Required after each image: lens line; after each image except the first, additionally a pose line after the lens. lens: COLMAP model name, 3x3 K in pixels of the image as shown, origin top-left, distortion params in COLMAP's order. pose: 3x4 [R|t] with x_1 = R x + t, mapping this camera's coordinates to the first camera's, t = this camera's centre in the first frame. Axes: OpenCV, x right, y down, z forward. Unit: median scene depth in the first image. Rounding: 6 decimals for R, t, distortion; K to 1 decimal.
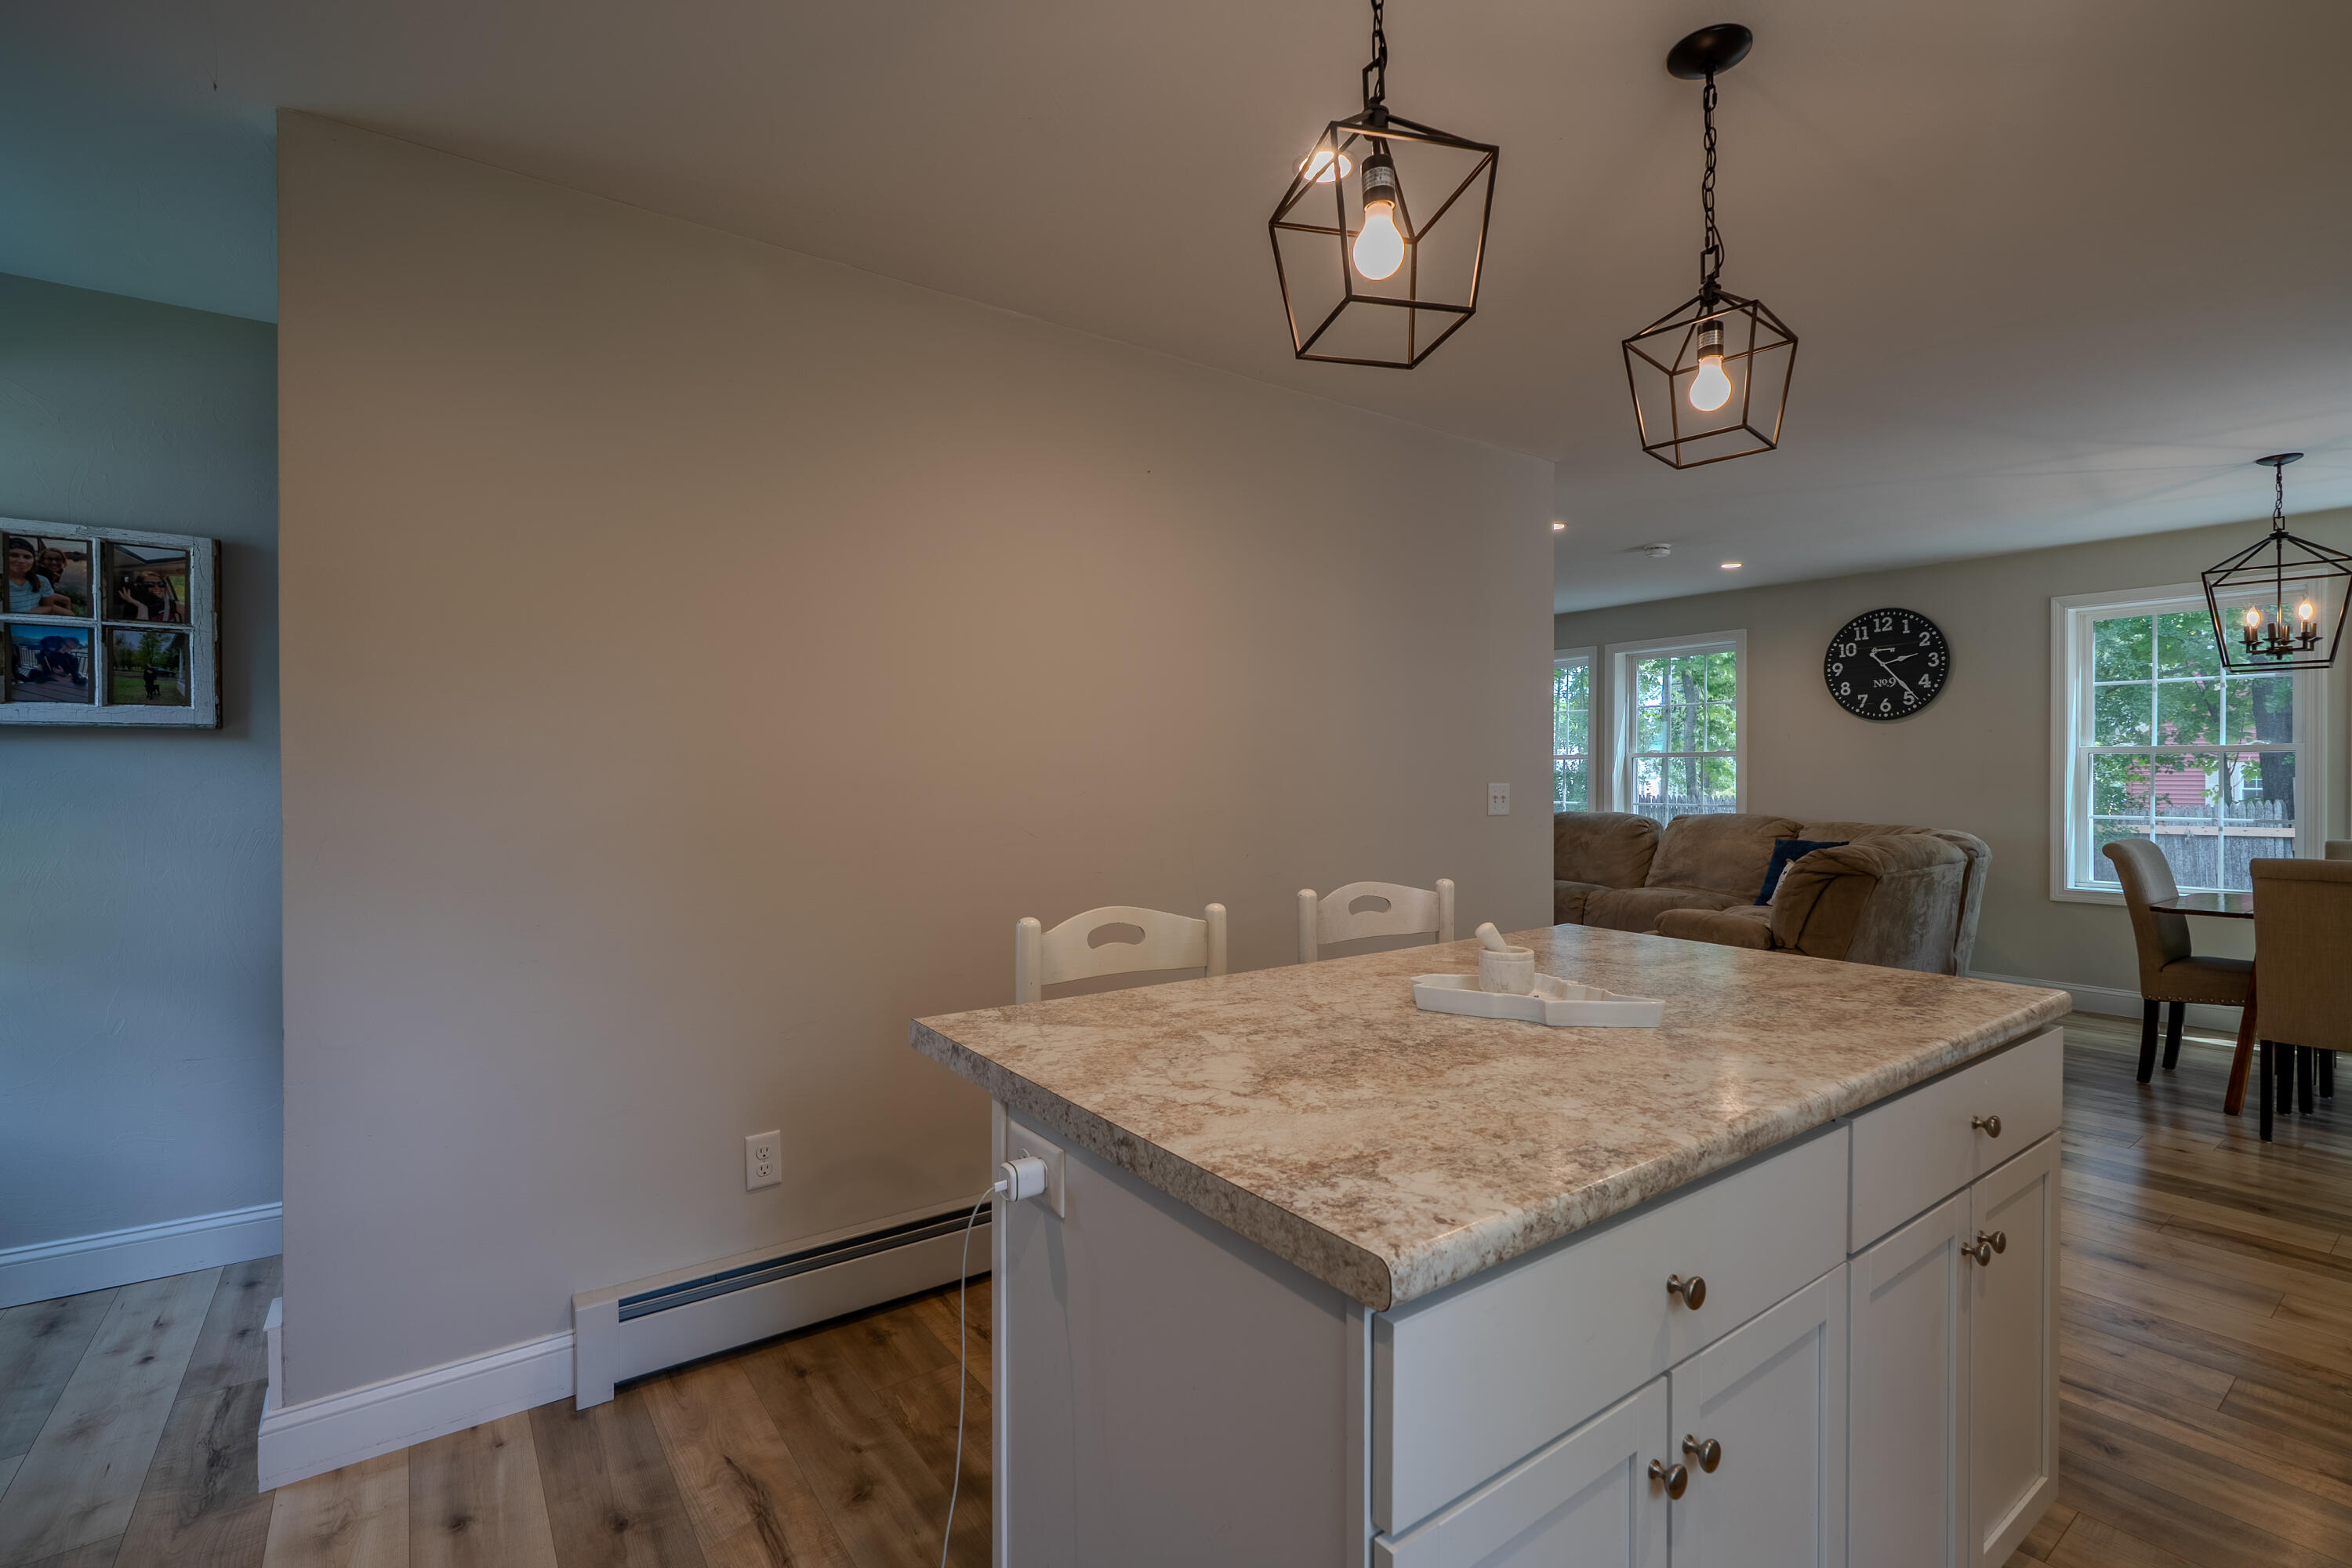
lens RADIAL K [[1053.0, 0, 1181.5], [0, 1053.0, 778.9], [0, 0, 1]] dist [-0.003878, 0.001004]
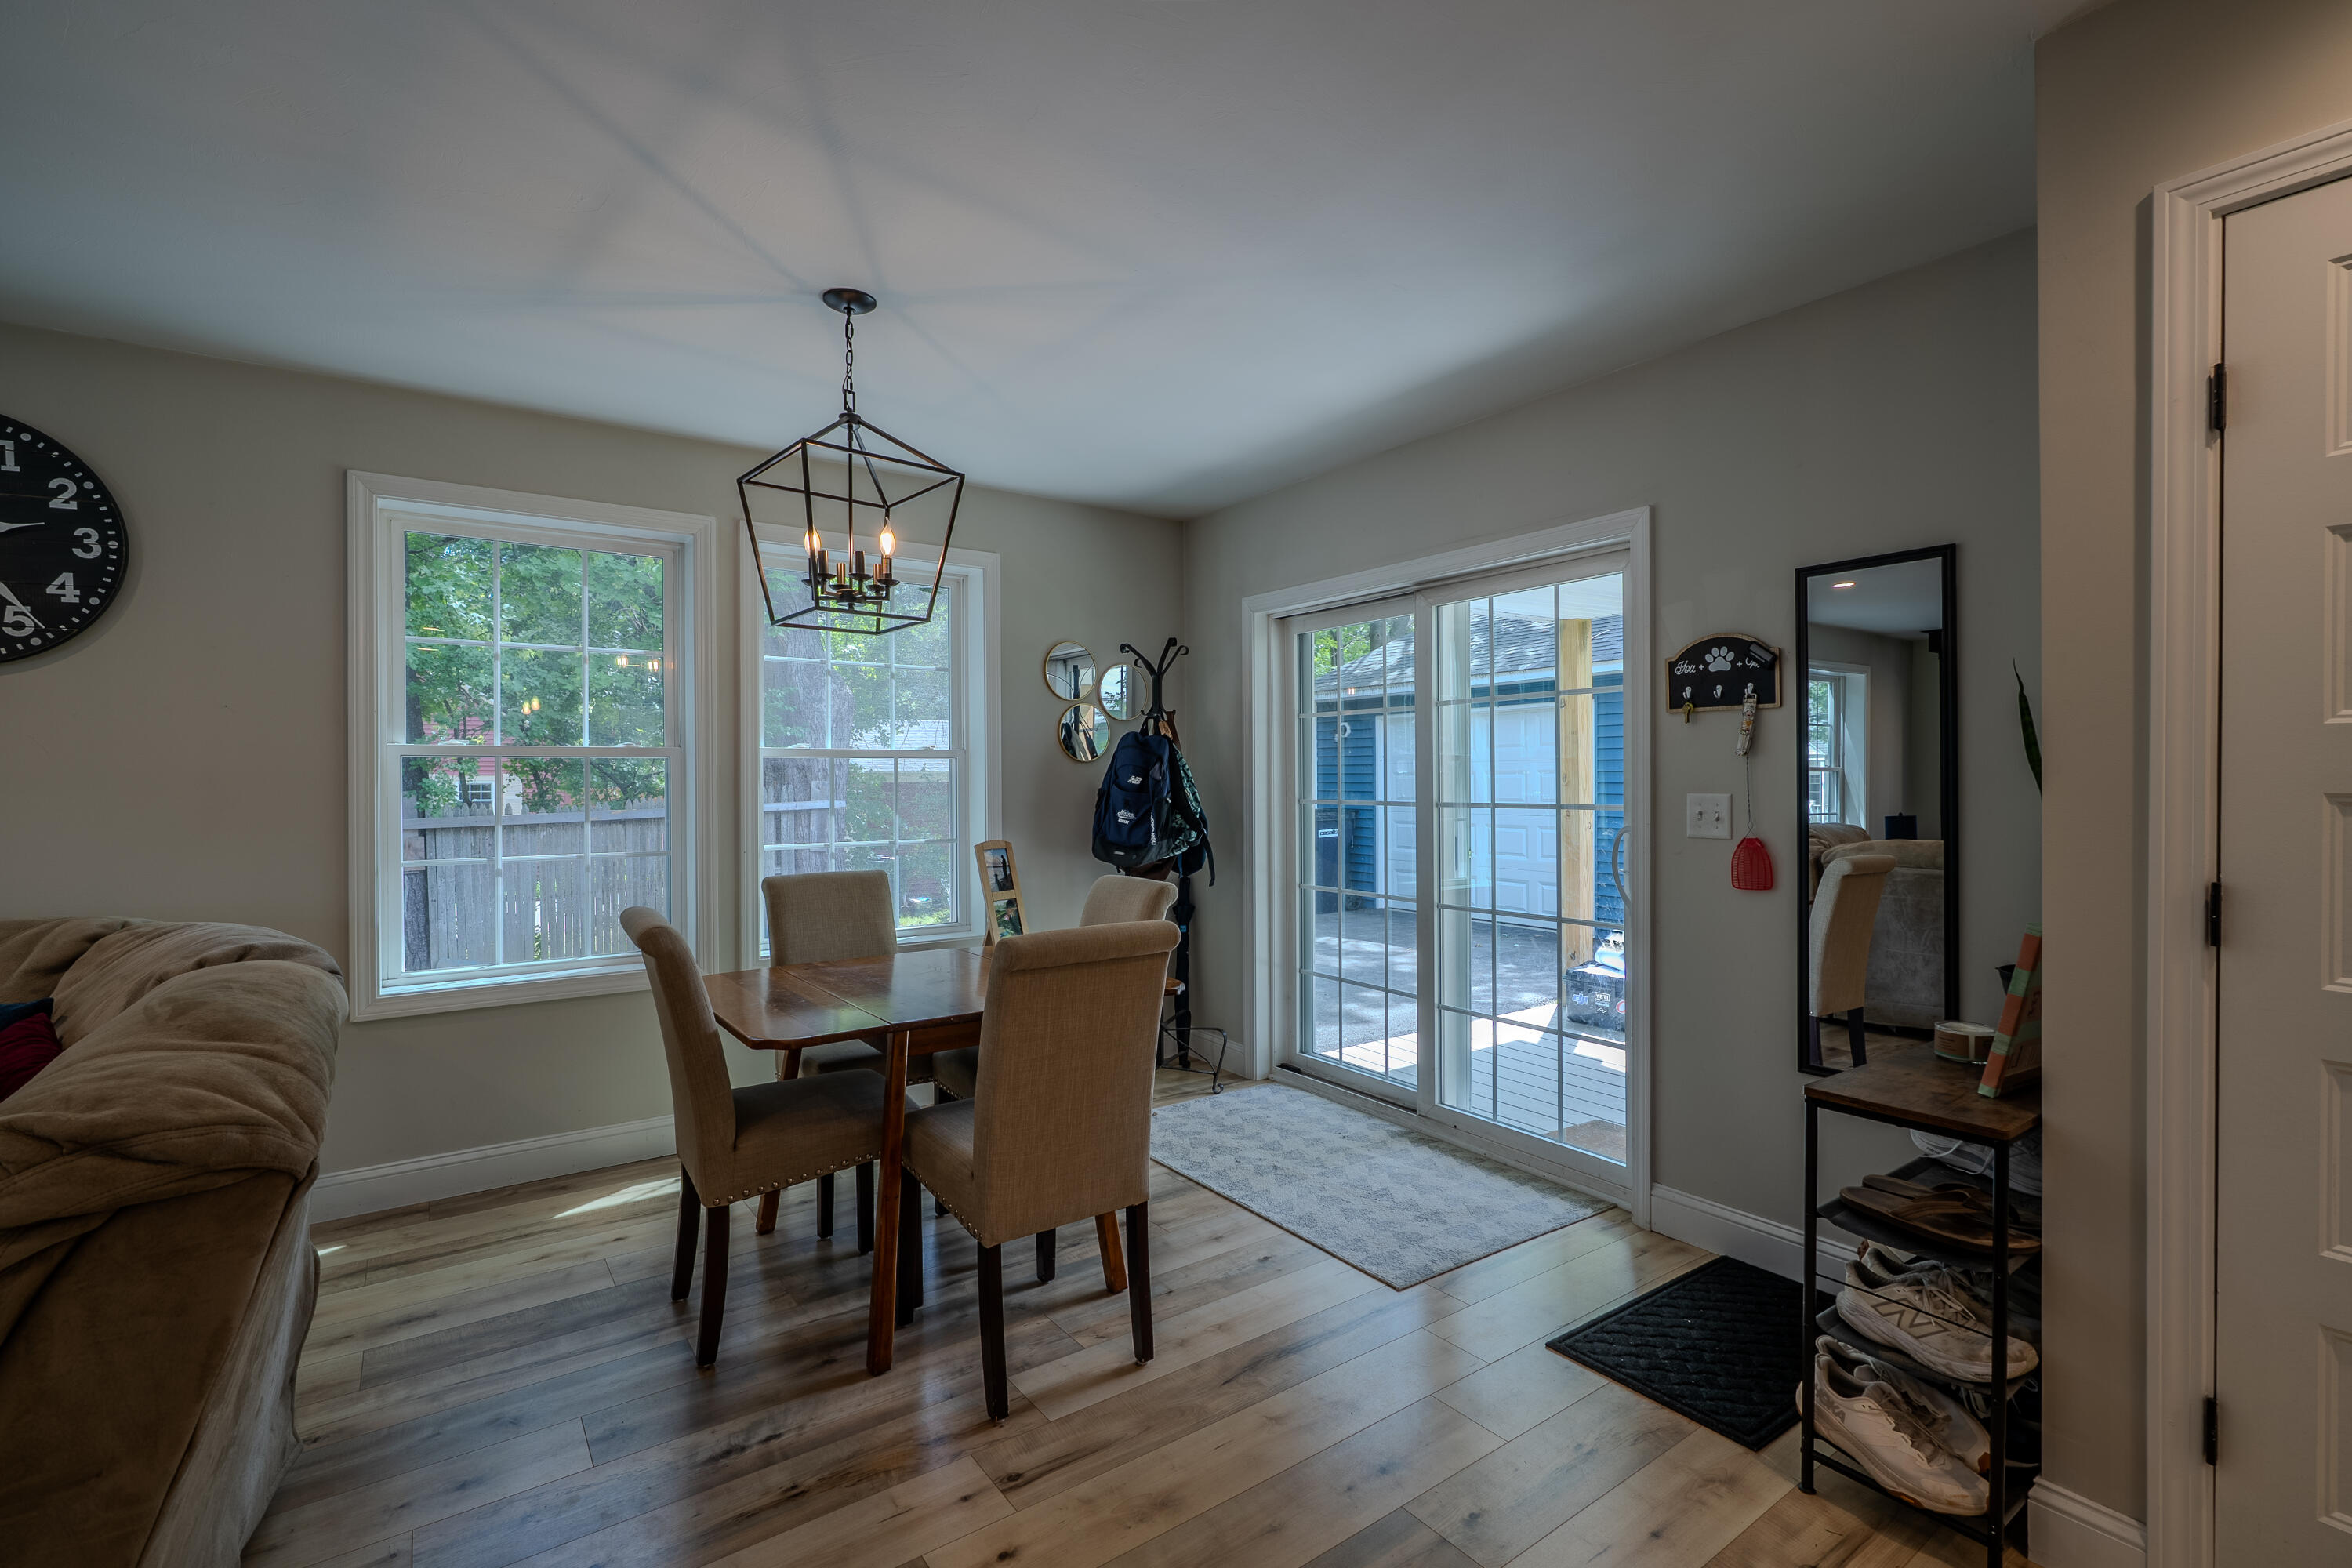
lens RADIAL K [[1053.0, 0, 1181.5], [0, 1053.0, 778.9], [0, 0, 1]] dist [-0.003878, 0.001004]
pose [[0.010086, -0.004915, 0.999937, 0.263881], [0.013229, 0.999901, 0.004781, -0.007085], [-0.999862, 0.013180, 0.010150, 0.521272]]
